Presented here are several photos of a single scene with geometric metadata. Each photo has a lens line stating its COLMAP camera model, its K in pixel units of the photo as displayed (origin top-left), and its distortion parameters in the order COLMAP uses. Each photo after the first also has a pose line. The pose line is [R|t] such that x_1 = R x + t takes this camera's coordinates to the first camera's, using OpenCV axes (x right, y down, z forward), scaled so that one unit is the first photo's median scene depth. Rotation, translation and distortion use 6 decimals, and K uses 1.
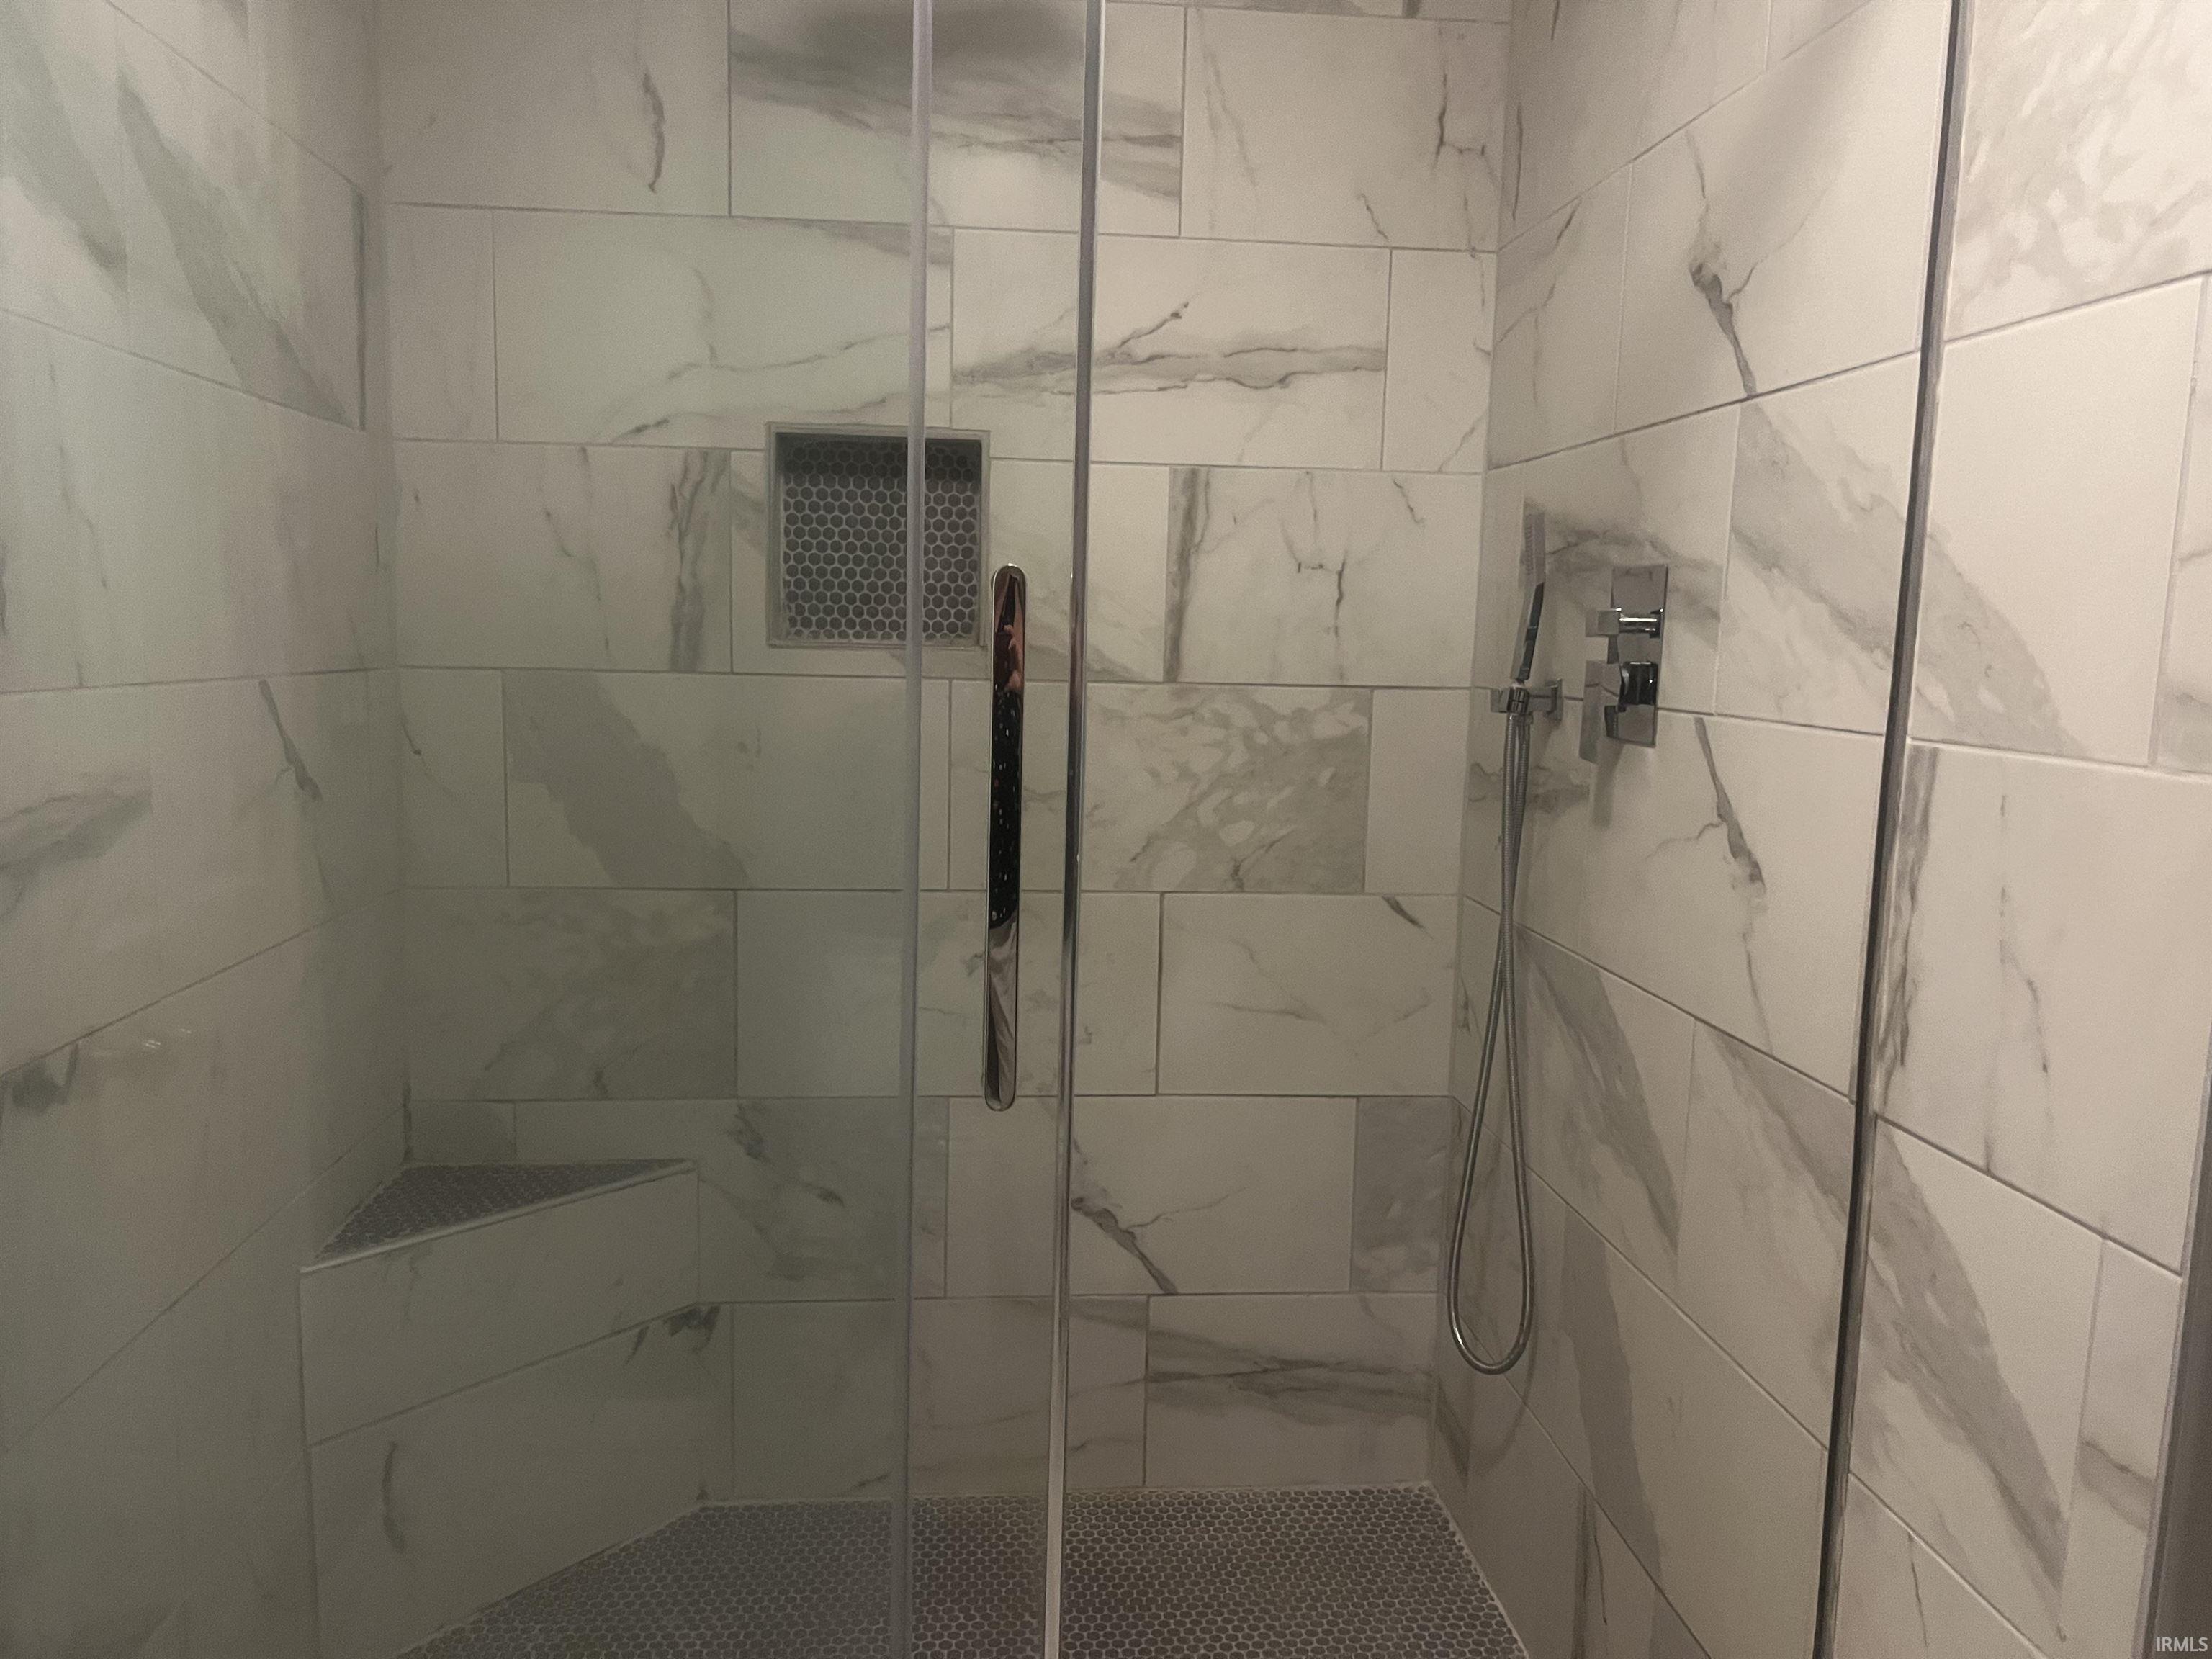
lens RADIAL K [[1674.0, 0, 1111.9], [0, 1674.0, 849.4], [0, 0, 1]] dist [0.146530, -0.350503]
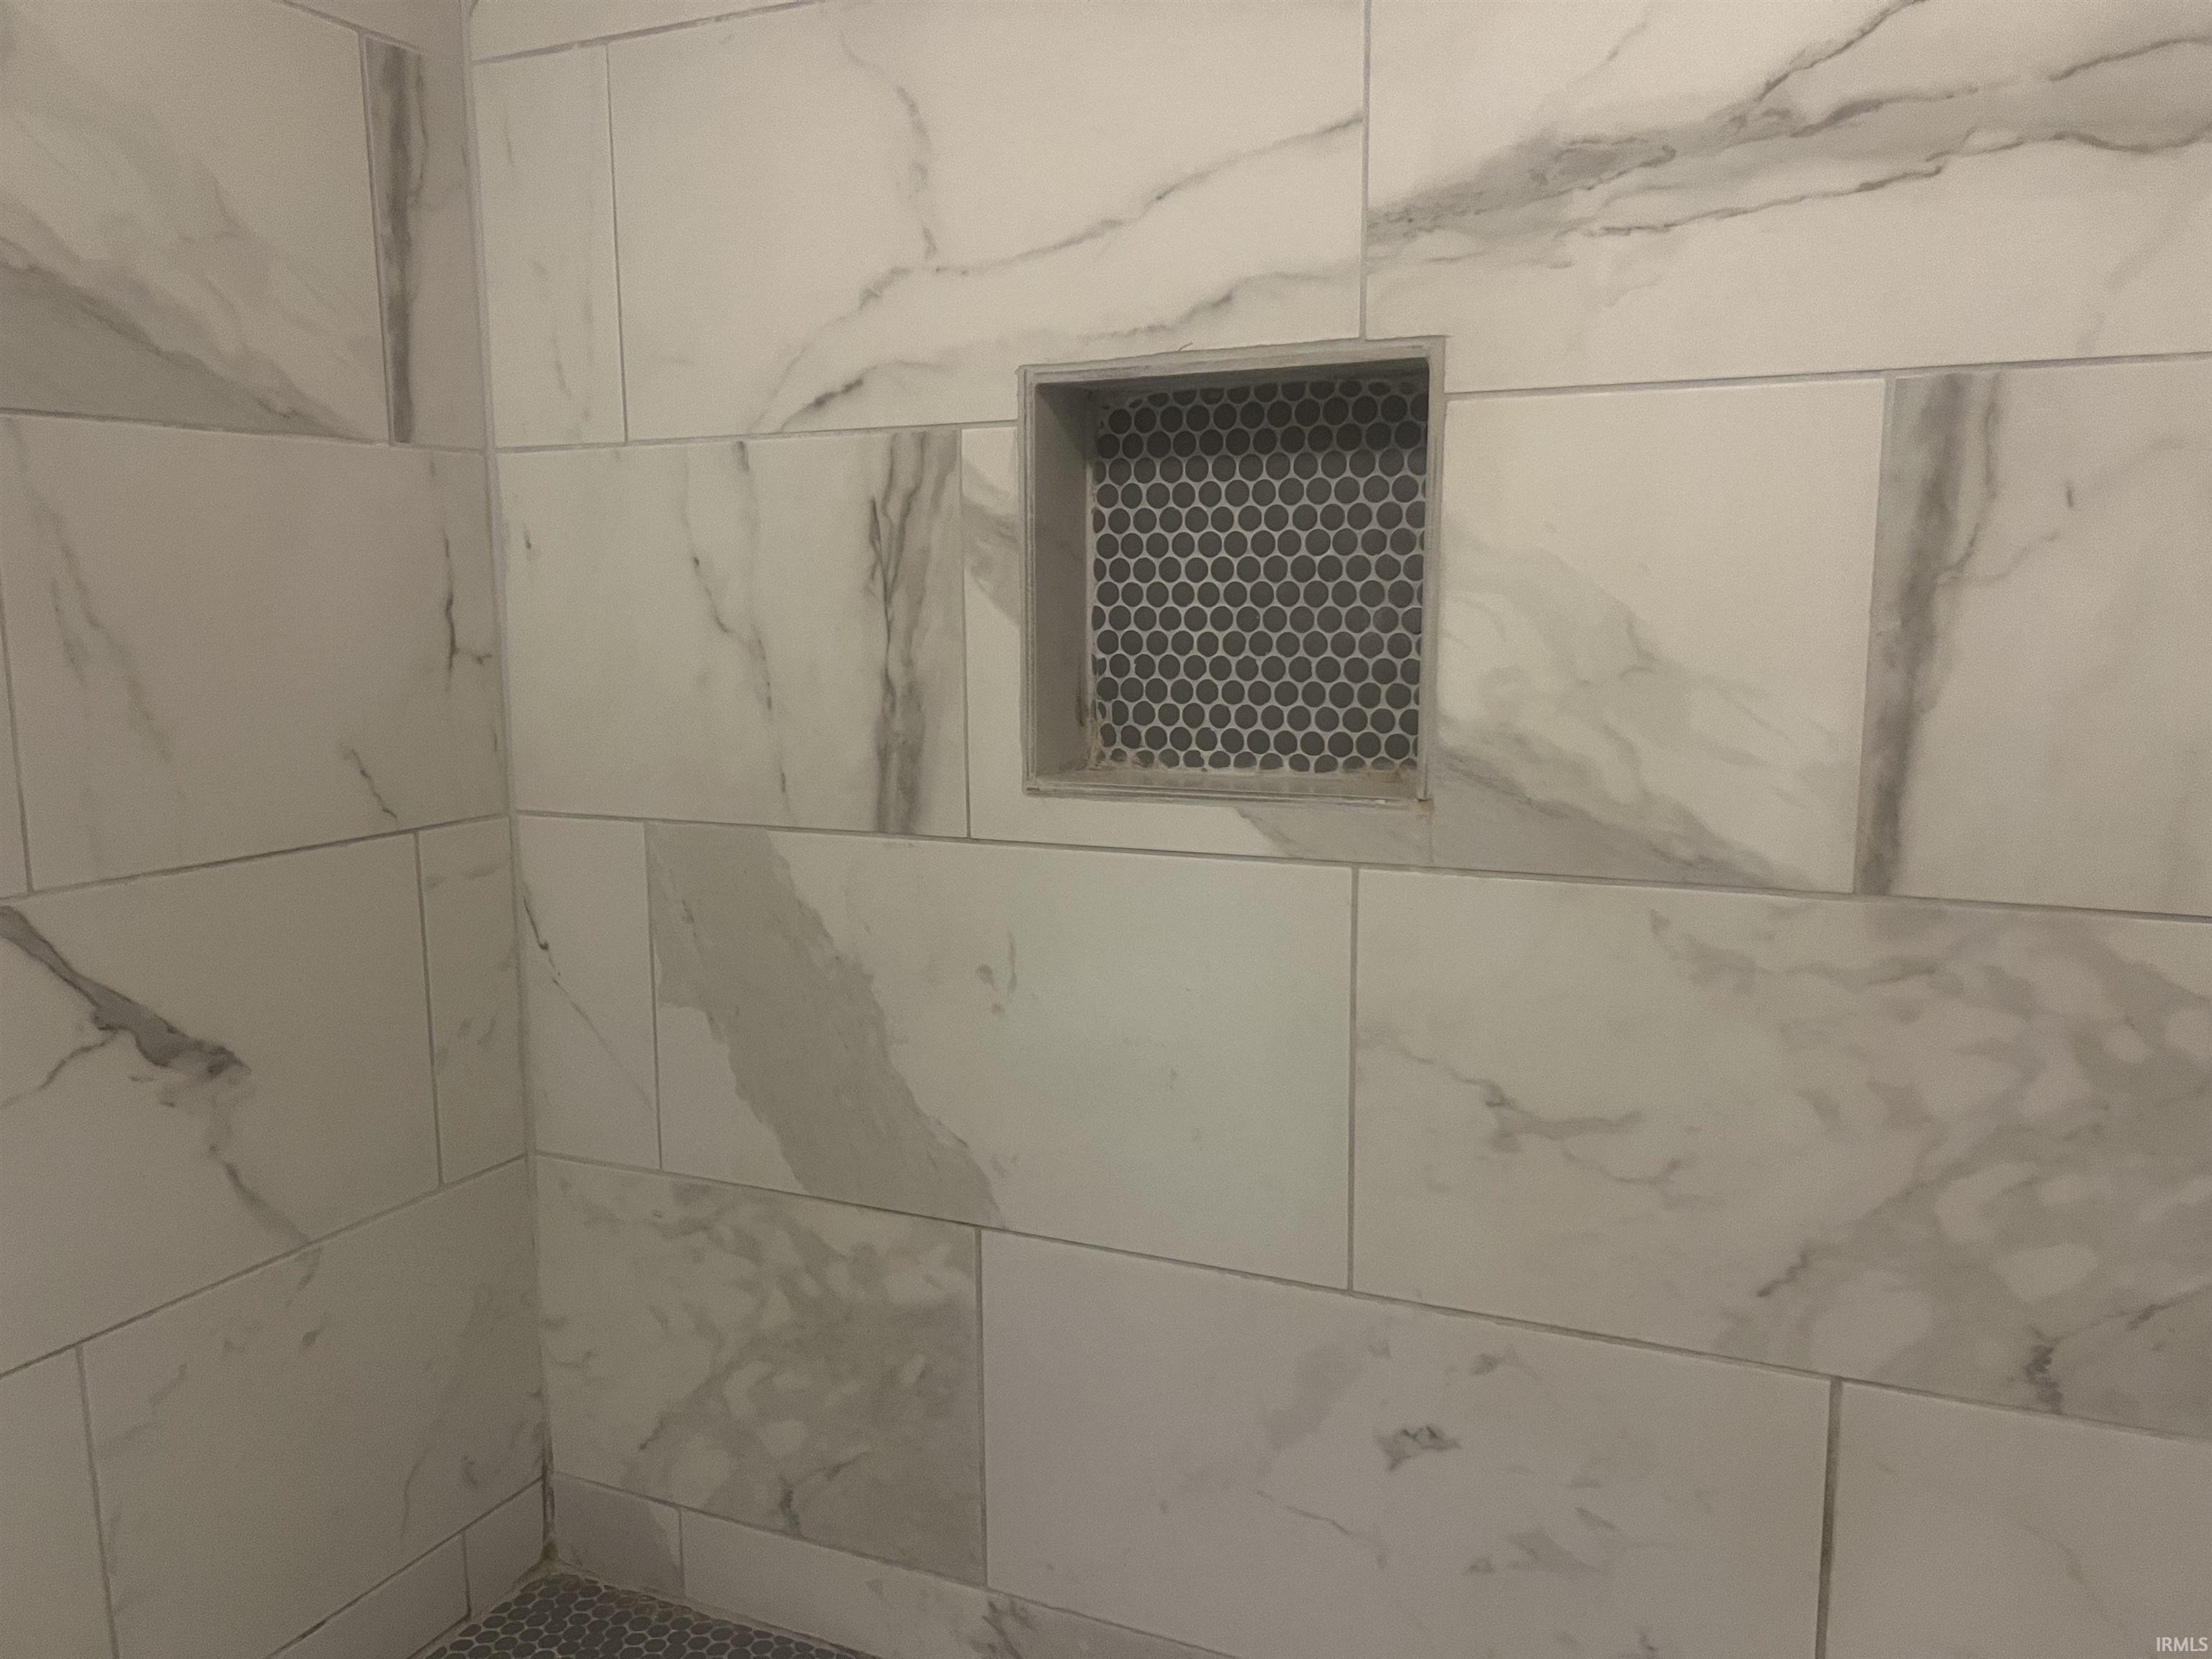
lens RADIAL K [[1667.0, 0, 1113.8], [0, 1667.0, 837.0], [0, 0, 1]] dist [0.078038, -0.103389]
pose [[0.860107, 0.048325, -0.507820, 0.085287], [-0.038717, 0.998815, 0.029472, -0.119833], [0.508643, -0.005688, 0.860959, 0.548907]]
